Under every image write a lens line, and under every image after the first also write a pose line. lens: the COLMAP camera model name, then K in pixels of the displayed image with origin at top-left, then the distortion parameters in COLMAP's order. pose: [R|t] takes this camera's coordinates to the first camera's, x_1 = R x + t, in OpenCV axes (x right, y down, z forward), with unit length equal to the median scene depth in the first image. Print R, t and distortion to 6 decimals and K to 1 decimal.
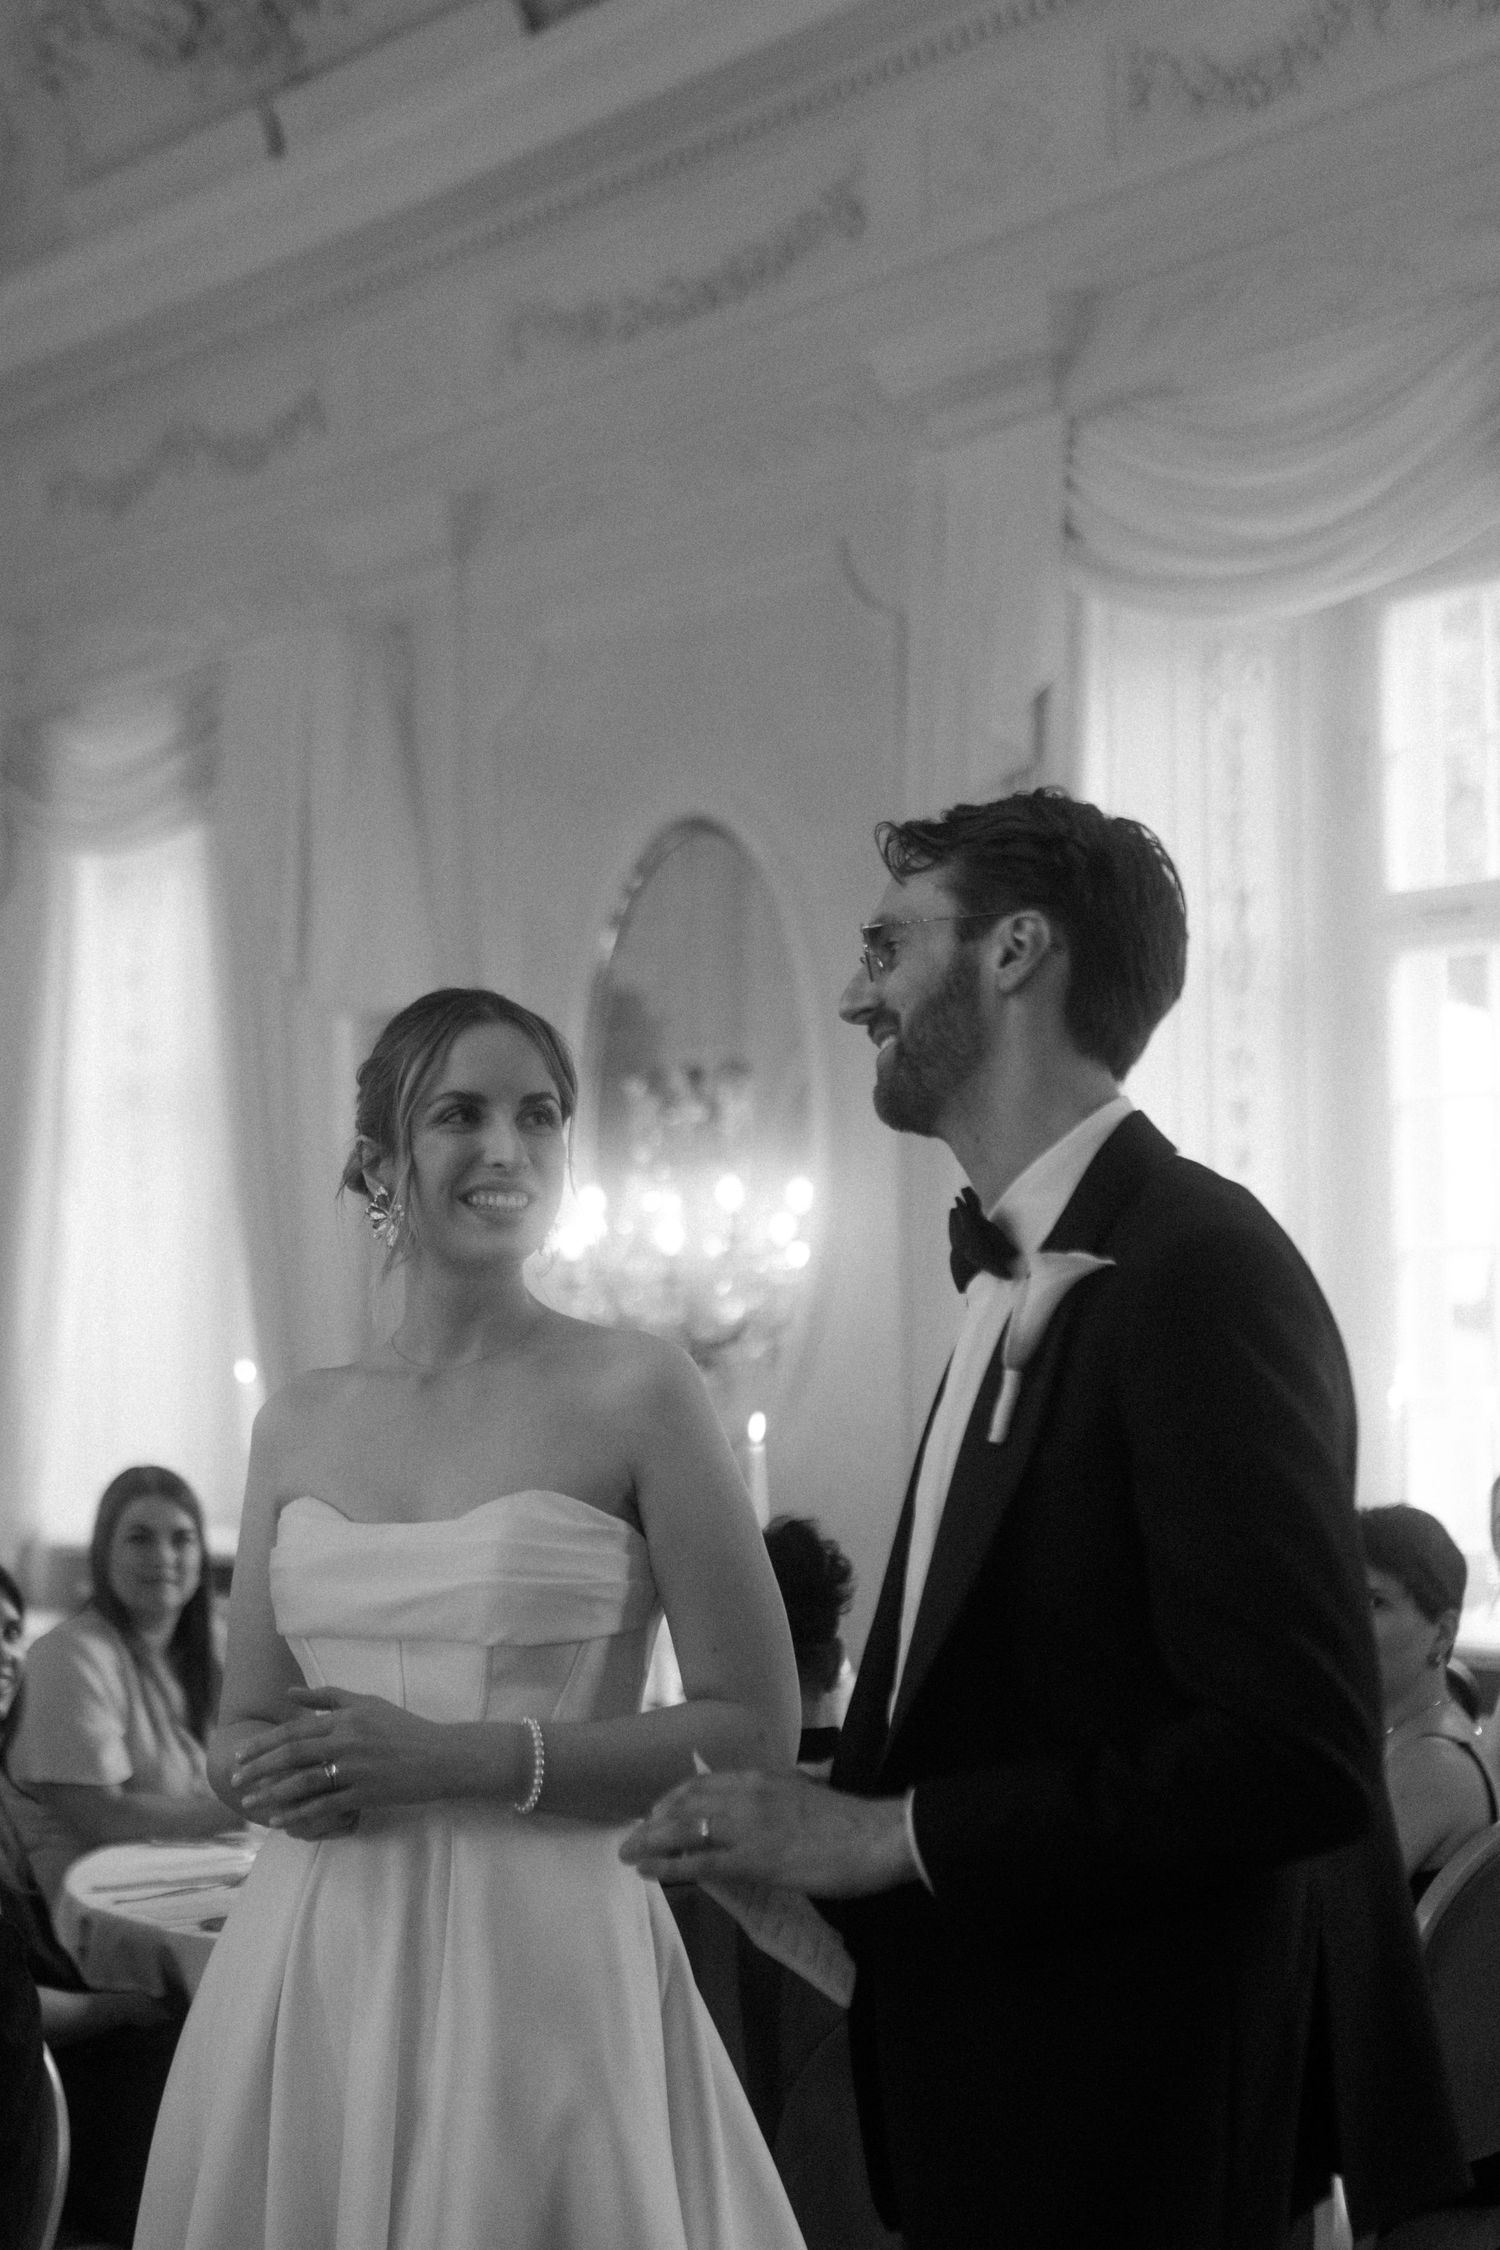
lens RADIAL K [[3938.8, 0, 752.1], [0, 3938.8, 1128.0], [0, 0, 1]] dist [-0.009496, 0.000000]
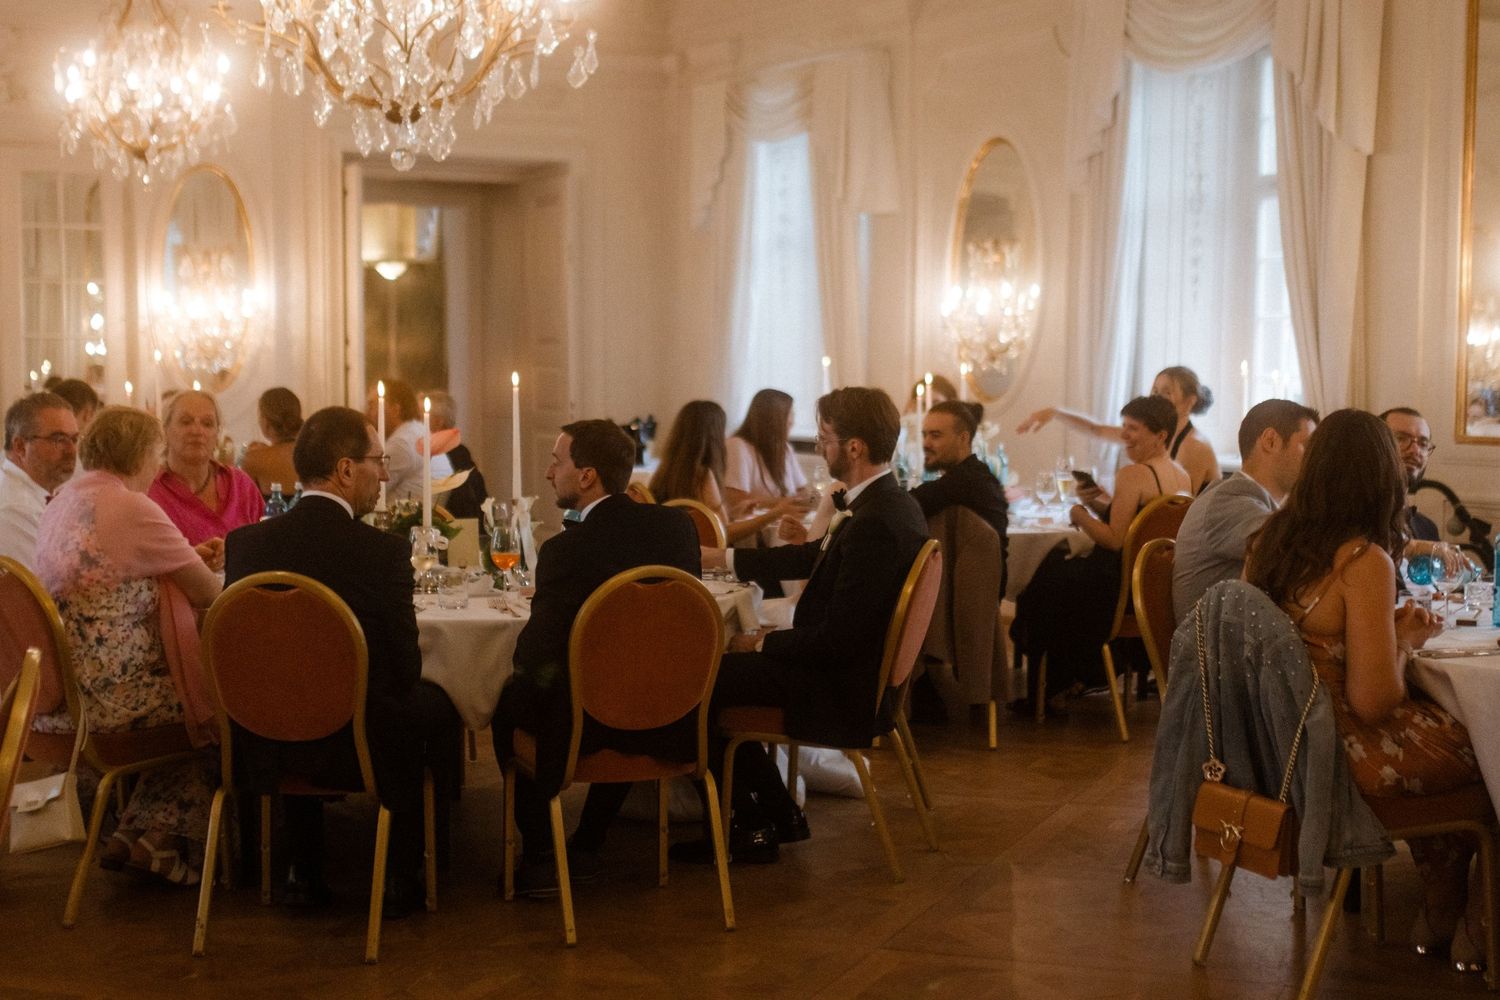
lens RADIAL K [[2625.9, 0, 749.0], [0, 2625.9, 499.8], [0, 0, 1]] dist [-0.009496, 0.000000]
pose [[0.981782, 0.030303, -0.187581, 0.148734], [-0.011904, 0.995071, 0.098447, -0.013173], [0.189640, -0.094420, 0.977303, -0.661304]]
